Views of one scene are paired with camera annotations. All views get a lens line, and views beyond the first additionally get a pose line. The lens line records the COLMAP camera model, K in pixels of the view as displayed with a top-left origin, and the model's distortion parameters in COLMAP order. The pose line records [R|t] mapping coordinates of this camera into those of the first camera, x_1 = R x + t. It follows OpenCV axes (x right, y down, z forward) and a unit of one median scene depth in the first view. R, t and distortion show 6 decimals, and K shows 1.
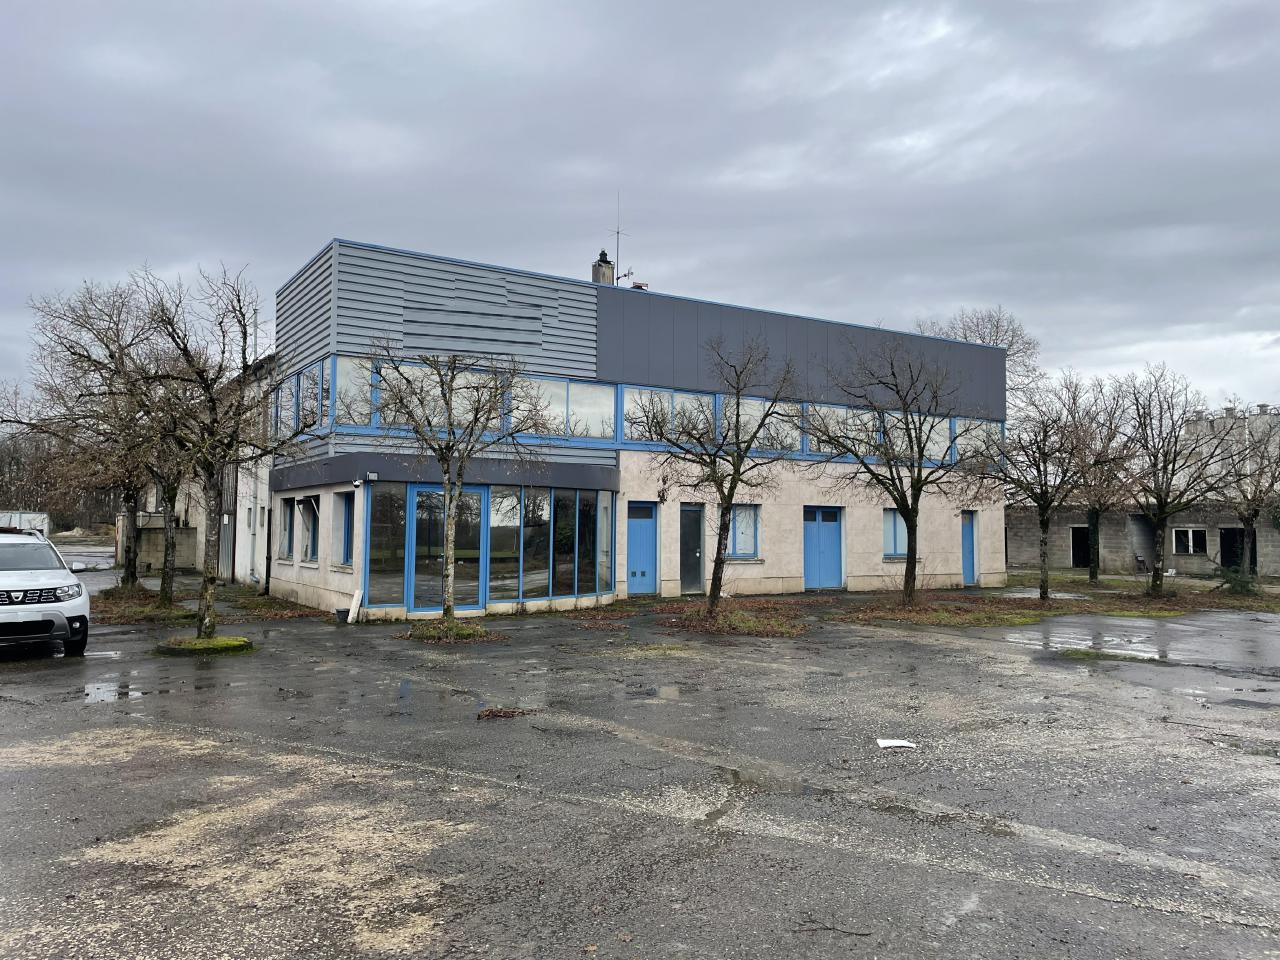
lens RADIAL K [[965.6, 0, 630.0], [0, 965.6, 463.0], [0, 0, 1]] dist [0.097025, -0.109753]
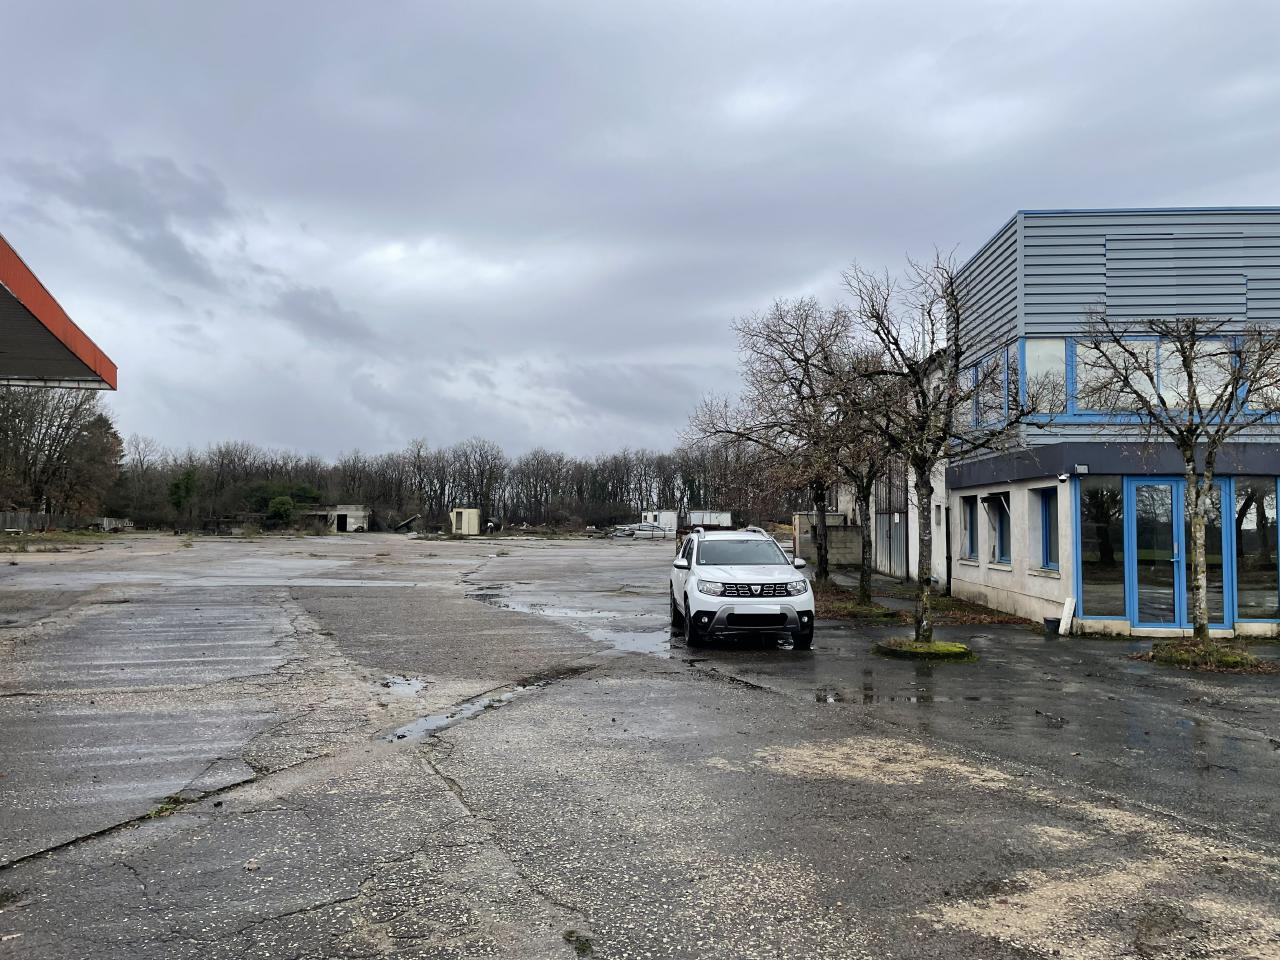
lens RADIAL K [[965.6, 0, 640.5], [0, 965.6, 466.7], [0, 0, 1]] dist [0.097025, -0.109753]
pose [[0.813965, -0.033891, -0.579925, -0.085359], [0.036674, 0.999303, -0.006926, 0.003421], [0.579755, -0.015631, 0.814641, 0.055105]]
